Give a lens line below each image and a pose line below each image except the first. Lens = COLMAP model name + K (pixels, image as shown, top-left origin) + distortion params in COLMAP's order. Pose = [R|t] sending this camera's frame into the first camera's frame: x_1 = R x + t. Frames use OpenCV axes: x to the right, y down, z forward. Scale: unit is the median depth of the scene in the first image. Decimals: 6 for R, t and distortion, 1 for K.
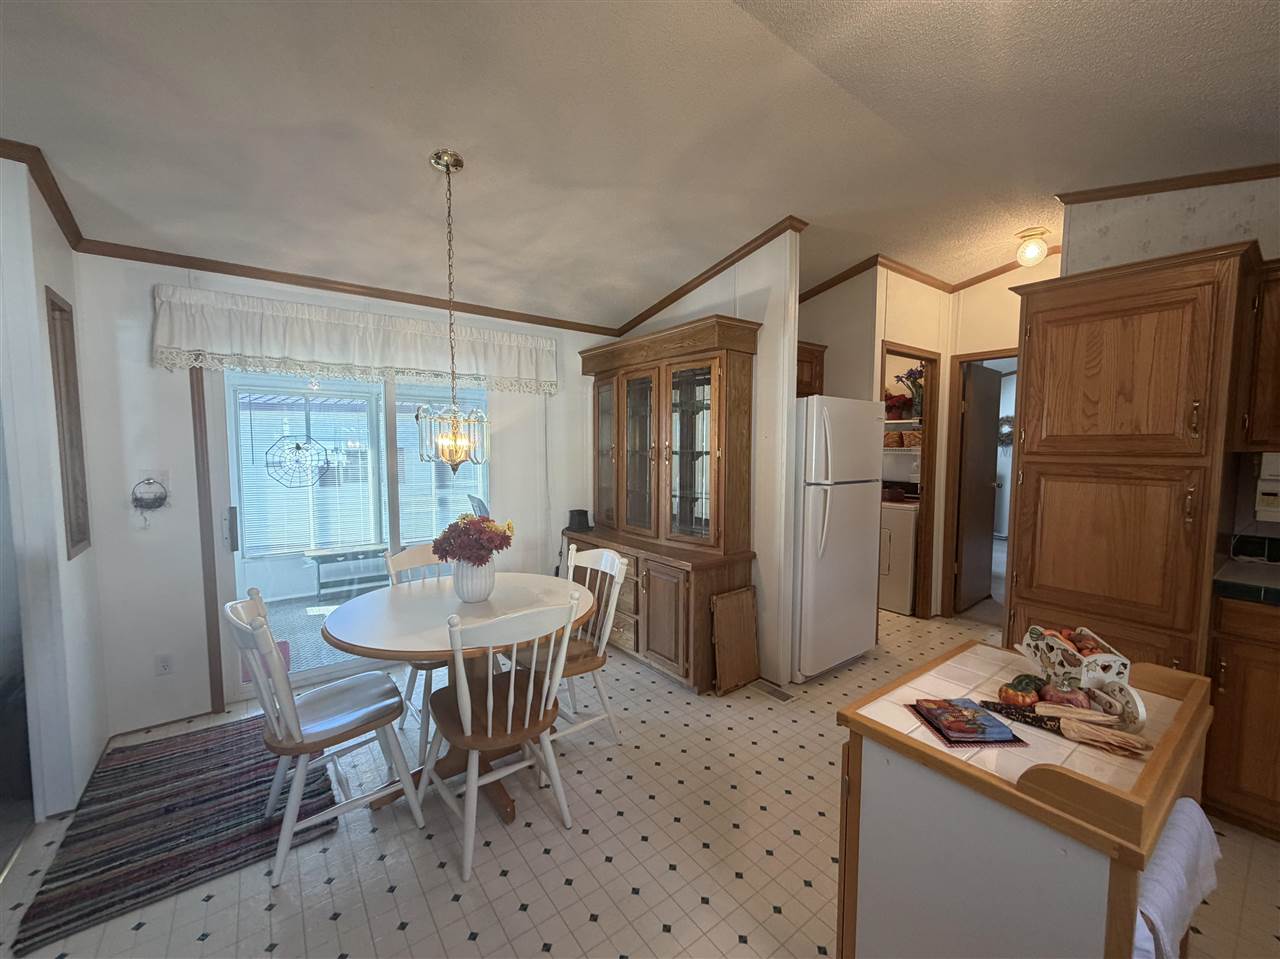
lens RADIAL K [[507.2, 0, 643.1], [0, 507.2, 475.8], [0, 0, 1]] dist [0.000064, -0.000176]
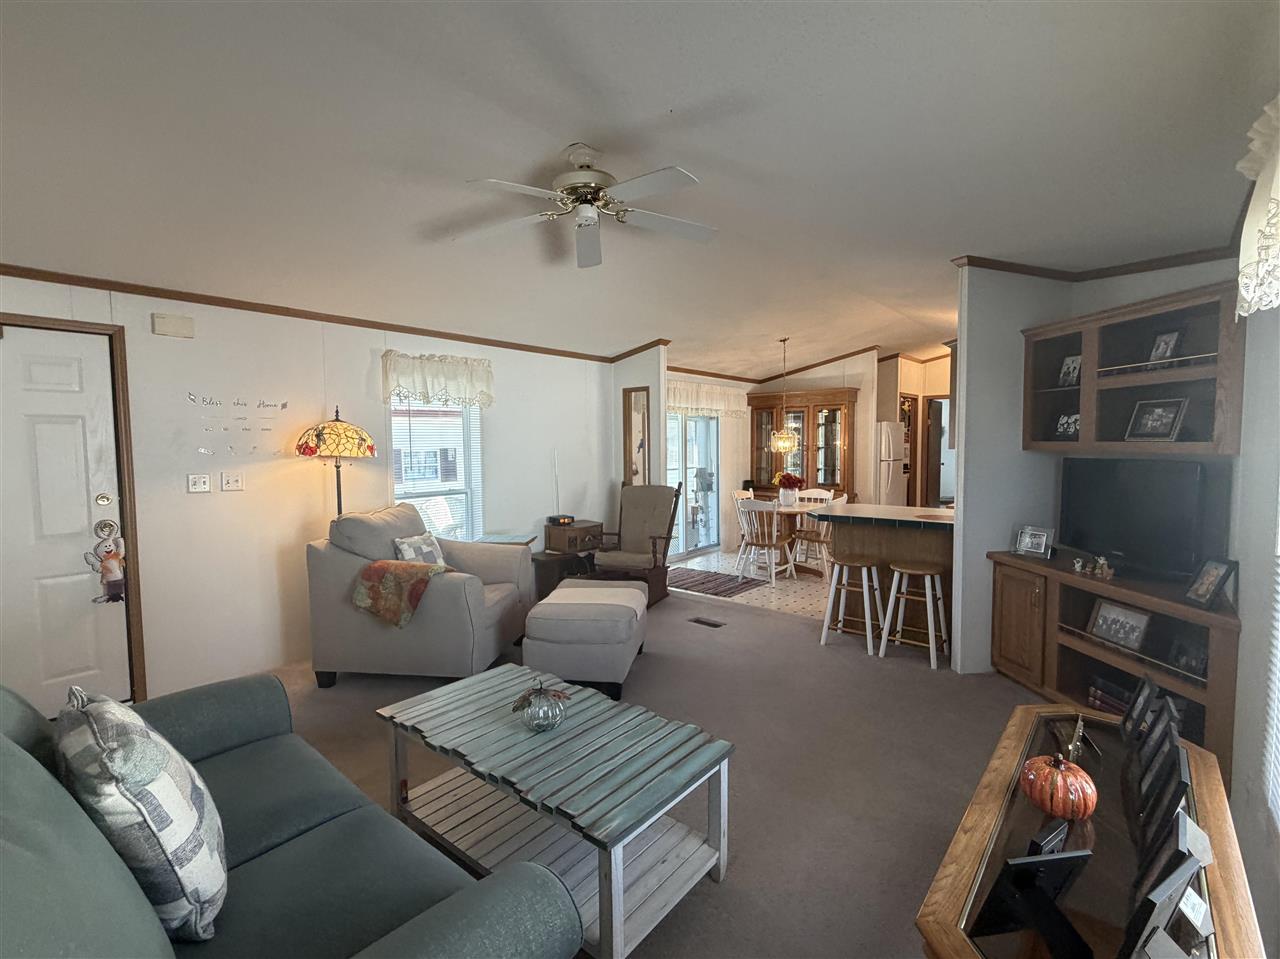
lens RADIAL K [[592.9, 0, 634.5], [0, 592.9, 476.6], [0, 0, 1]] dist [0.000928, -0.000561]
pose [[0.979413, -0.024050, 0.200431, -0.959482], [0.025566, 0.999661, -0.004978, 0.053253], [-0.200243, 0.009999, 0.979695, -1.013464]]
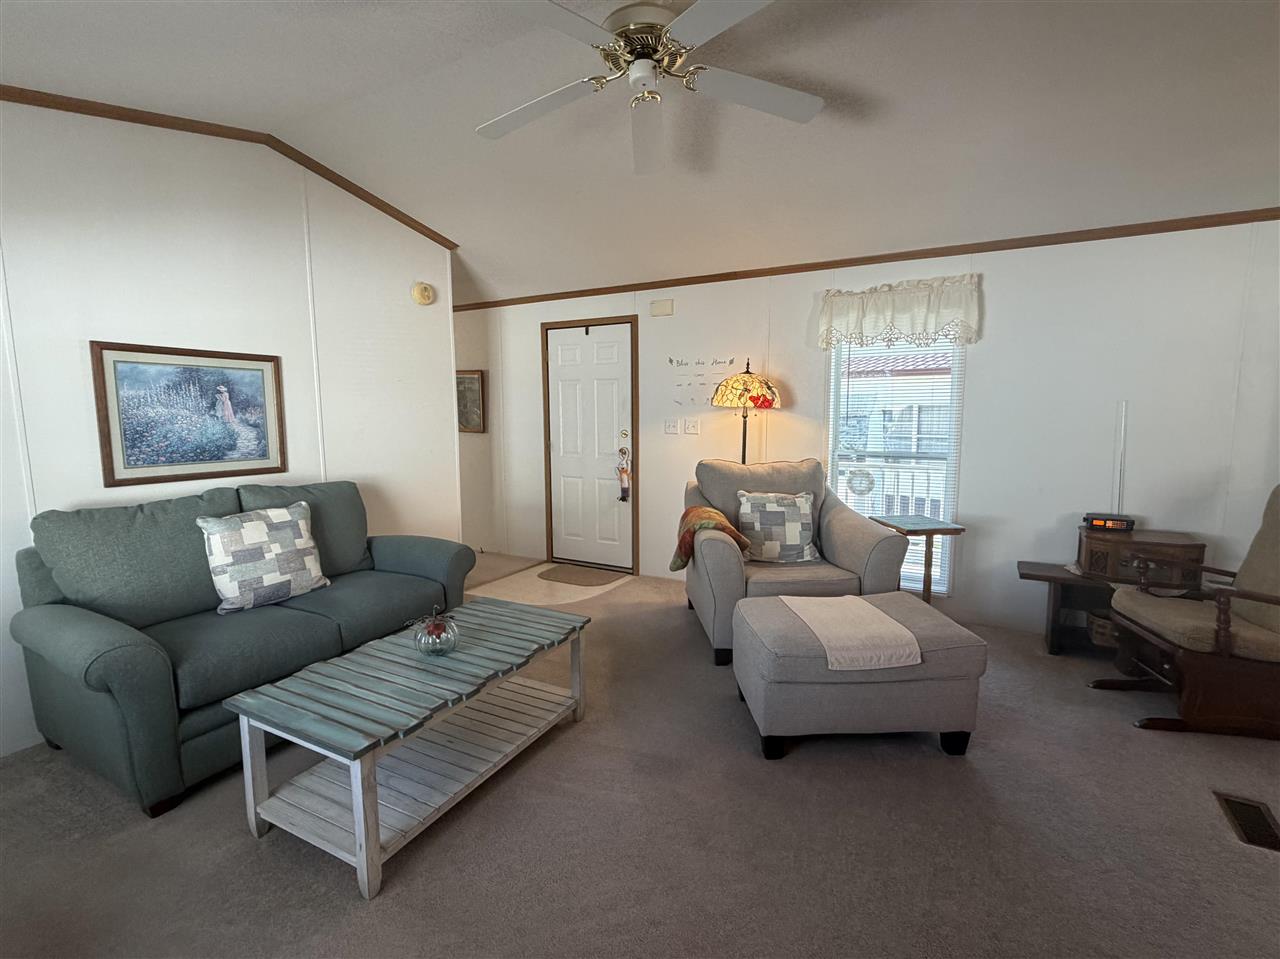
lens RADIAL K [[592.9, 0, 640.0], [0, 592.9, 480.2], [0, 0, 1]] dist [0.000928, -0.000561]
pose [[0.397282, 0.102603, -0.911943, -0.344349], [-0.054209, 0.994619, 0.088289, 0.047407], [0.916094, 0.014360, 0.400707, -0.515852]]
